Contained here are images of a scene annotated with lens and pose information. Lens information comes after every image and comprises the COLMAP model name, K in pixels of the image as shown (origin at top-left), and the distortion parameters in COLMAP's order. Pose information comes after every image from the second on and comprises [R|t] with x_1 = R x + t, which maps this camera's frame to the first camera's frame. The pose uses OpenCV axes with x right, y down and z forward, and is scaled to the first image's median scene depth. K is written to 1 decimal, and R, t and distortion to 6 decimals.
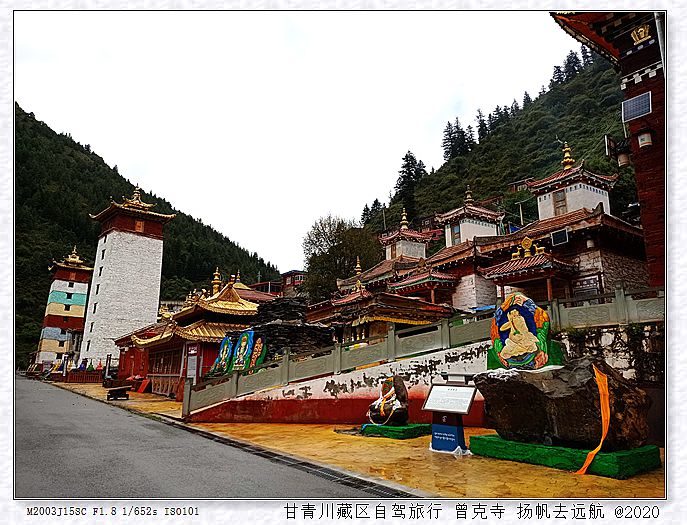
lens RADIAL K [[481.7, 0, 343.0], [0, 481.7, 258.1], [0, 0, 1]] dist [0.084444, -0.118400]
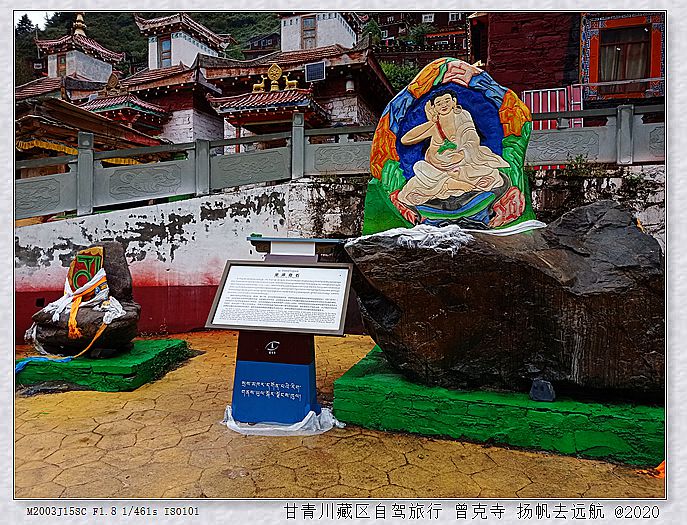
lens RADIAL K [[481.7, 0, 343.0], [0, 481.7, 258.1], [0, 0, 1]] dist [0.084444, -0.118400]
pose [[0.797375, -0.010009, 0.603401, 0.012650], [-0.147754, 0.966194, 0.211279, 0.119209], [-0.585117, -0.257623, 0.768940, 0.482752]]
